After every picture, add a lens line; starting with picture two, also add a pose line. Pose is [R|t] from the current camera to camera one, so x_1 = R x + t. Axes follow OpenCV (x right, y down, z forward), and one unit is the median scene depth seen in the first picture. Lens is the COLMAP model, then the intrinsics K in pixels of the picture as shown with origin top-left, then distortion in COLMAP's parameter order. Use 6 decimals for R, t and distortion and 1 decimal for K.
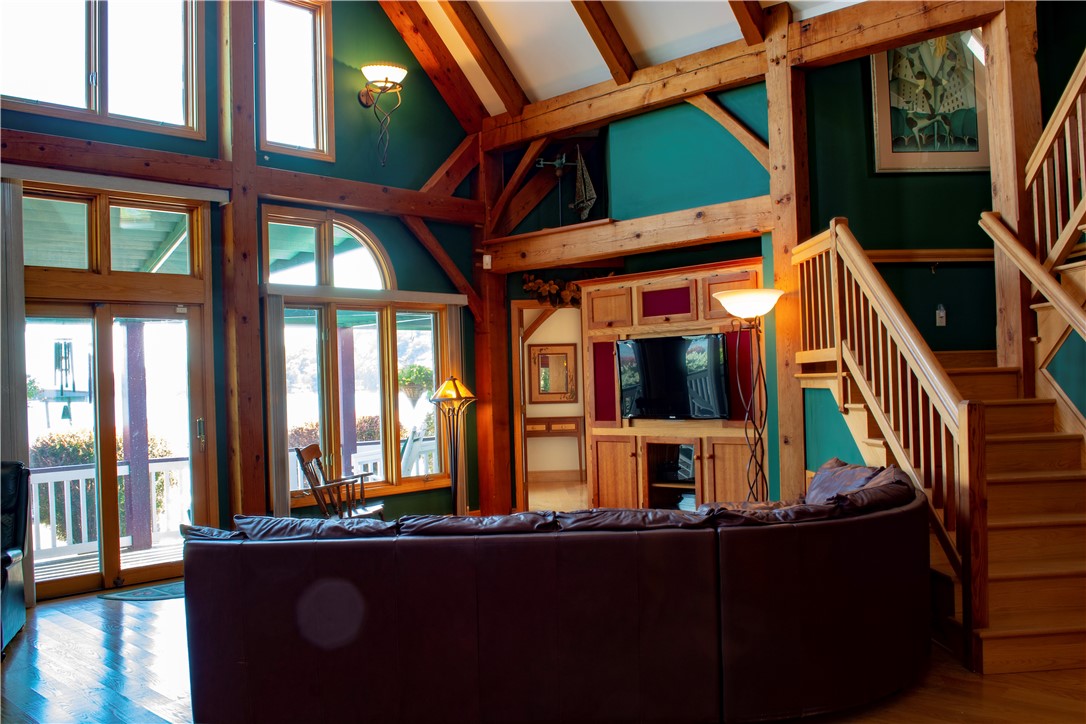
lens RADIAL K [[927.7, 0, 540.6], [0, 927.7, 372.7], [0, 0, 1]] dist [-0.079815, 0.005038]
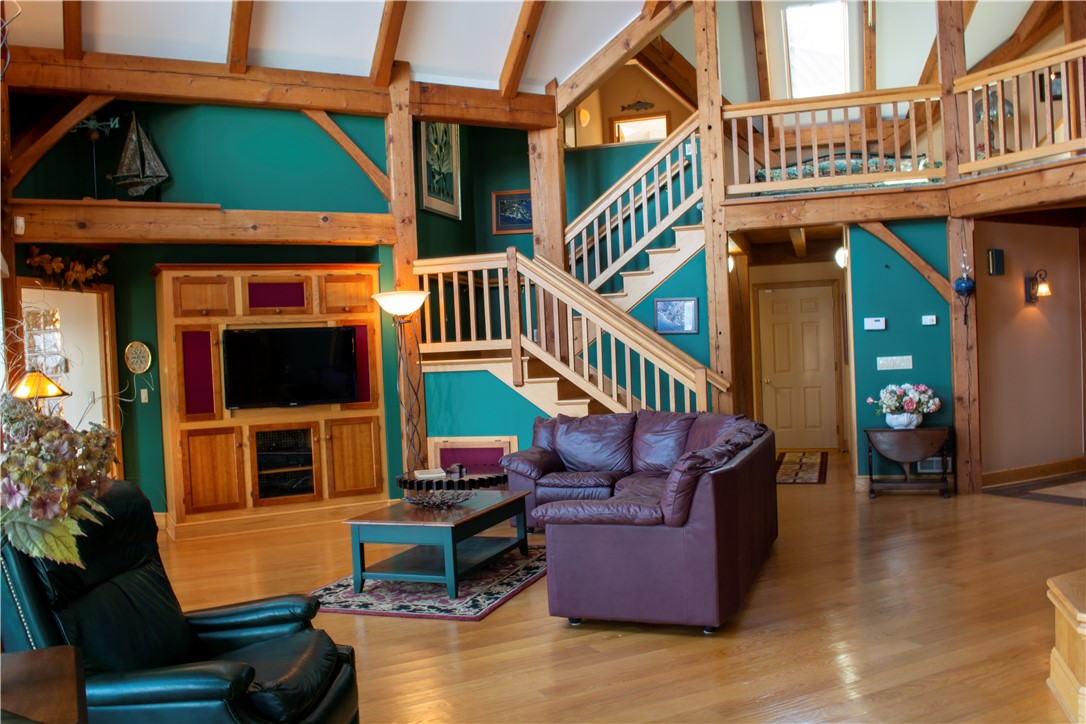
lens RADIAL K [[927.7, 0, 542.9], [0, 927.7, 380.9], [0, 0, 1]] dist [-0.079815, 0.005038]
pose [[0.321550, -0.002787, 0.946888, -0.742300], [0.024604, 0.999683, -0.005412, 0.033217], [-0.946573, 0.025037, 0.321517, 0.377424]]
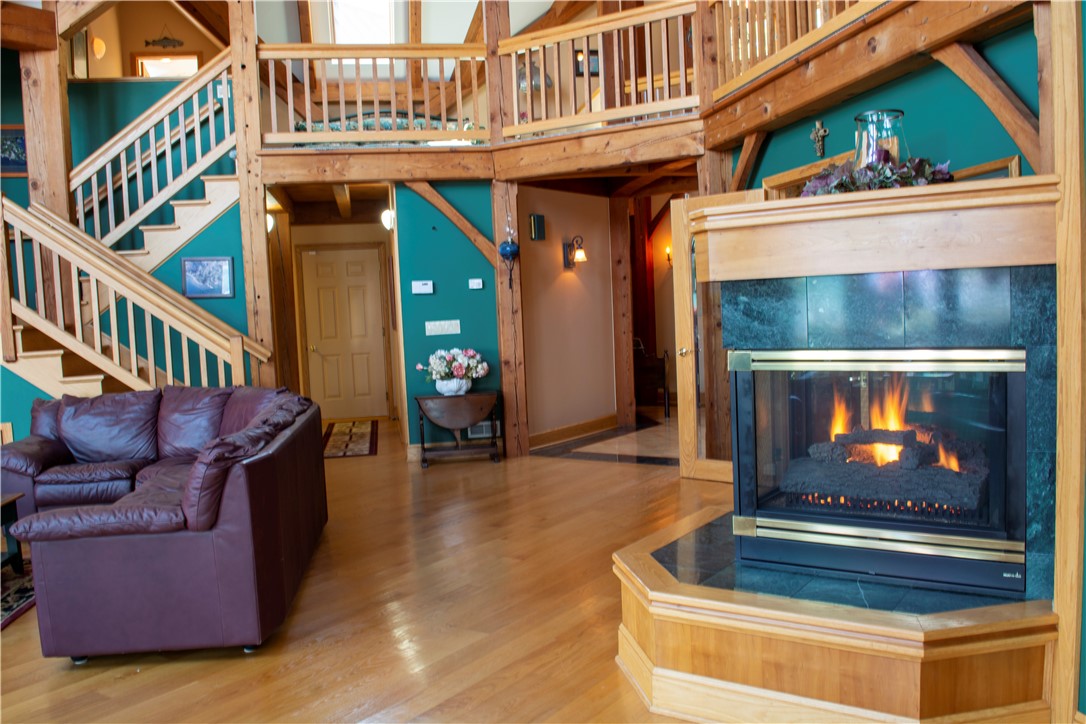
lens RADIAL K [[927.7, 0, 547.5], [0, 927.7, 370.8], [0, 0, 1]] dist [-0.079815, 0.005038]
pose [[-0.156172, -0.030141, 0.987270, -0.658341], [0.043615, 0.998349, 0.037378, 0.031278], [-0.986766, 0.048897, -0.154599, 0.380575]]
